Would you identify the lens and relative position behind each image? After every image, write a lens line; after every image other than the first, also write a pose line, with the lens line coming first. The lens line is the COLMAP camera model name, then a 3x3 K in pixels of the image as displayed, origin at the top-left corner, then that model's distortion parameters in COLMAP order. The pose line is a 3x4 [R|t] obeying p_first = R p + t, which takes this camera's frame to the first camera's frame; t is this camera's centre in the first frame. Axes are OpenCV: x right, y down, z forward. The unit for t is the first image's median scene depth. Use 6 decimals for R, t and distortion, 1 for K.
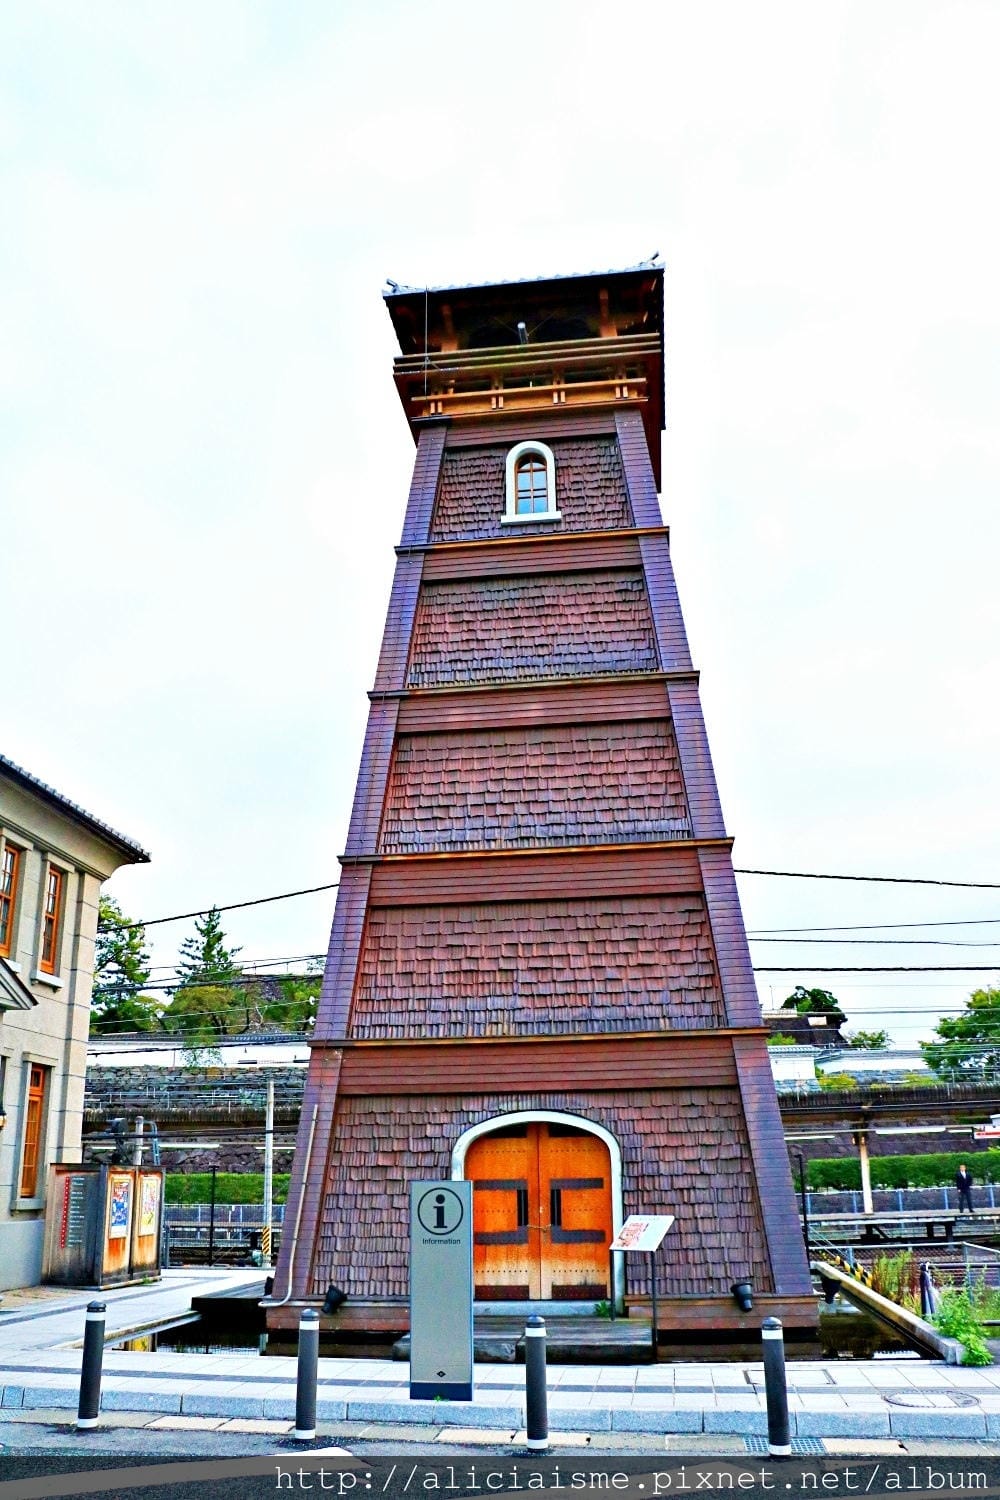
lens RADIAL K [[1230.7, 0, 500.0], [0, 1230.7, 750.0], [0, 0, 1]] dist [-0.153028, 0.000657]
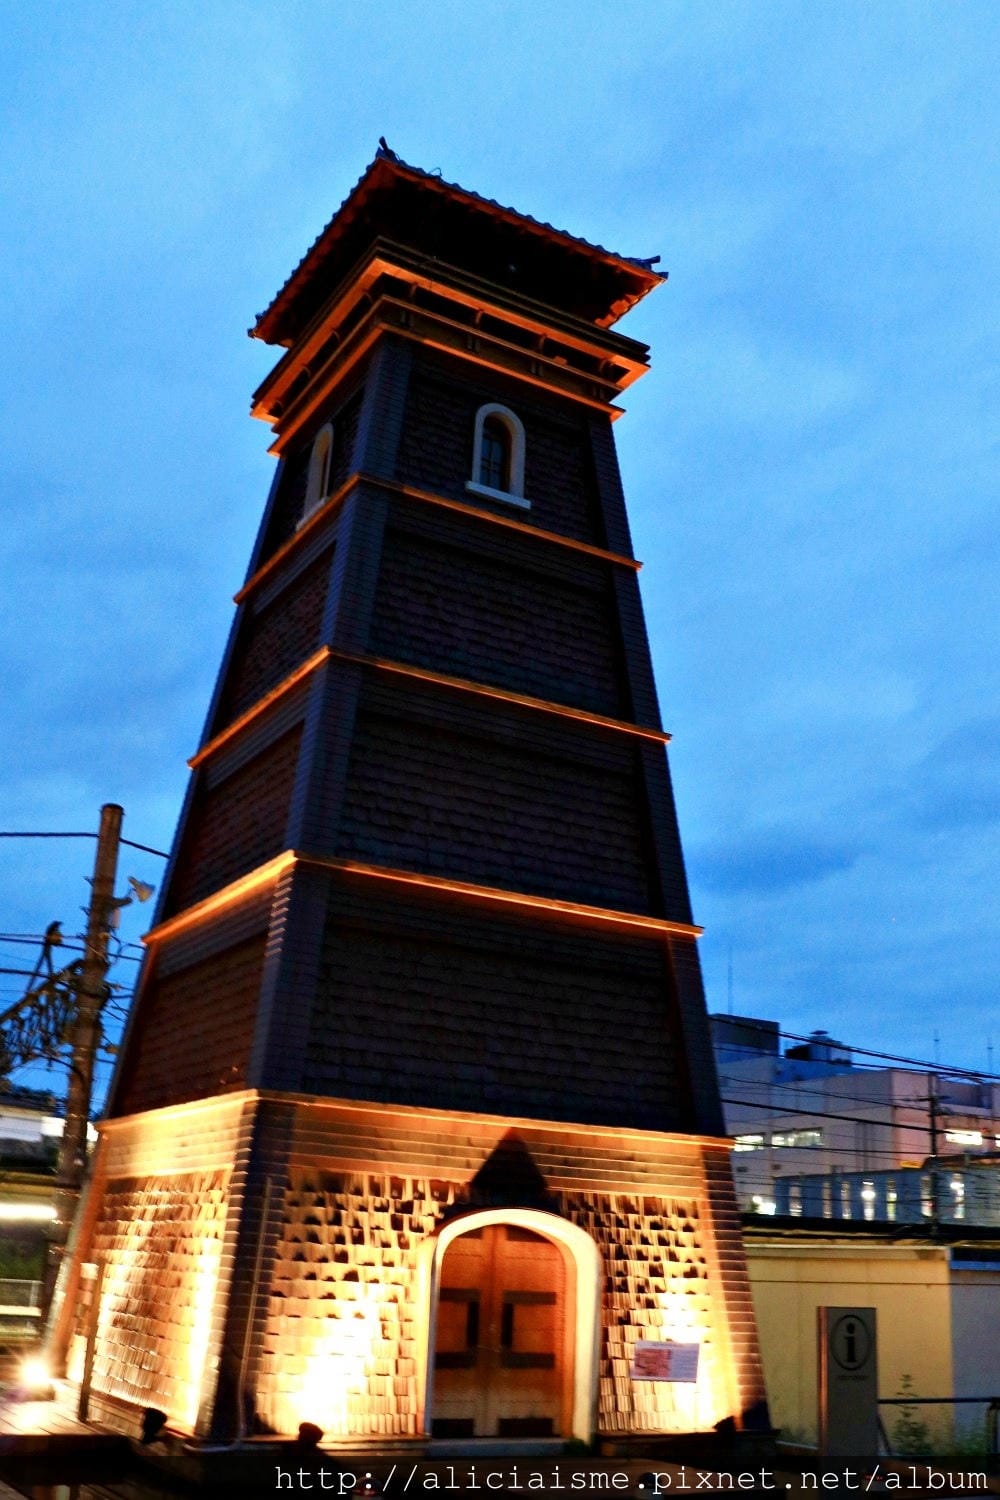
lens RADIAL K [[1448.2, 0, 500.0], [0, 1448.2, 750.0], [0, 0, 1]] dist [-0.134401, -0.005361]
pose [[0.787817, 0.257486, 0.559504, -0.575083], [-0.254165, 0.963377, -0.085470, 0.074461], [-0.561021, -0.074872, 0.824409, 0.205390]]
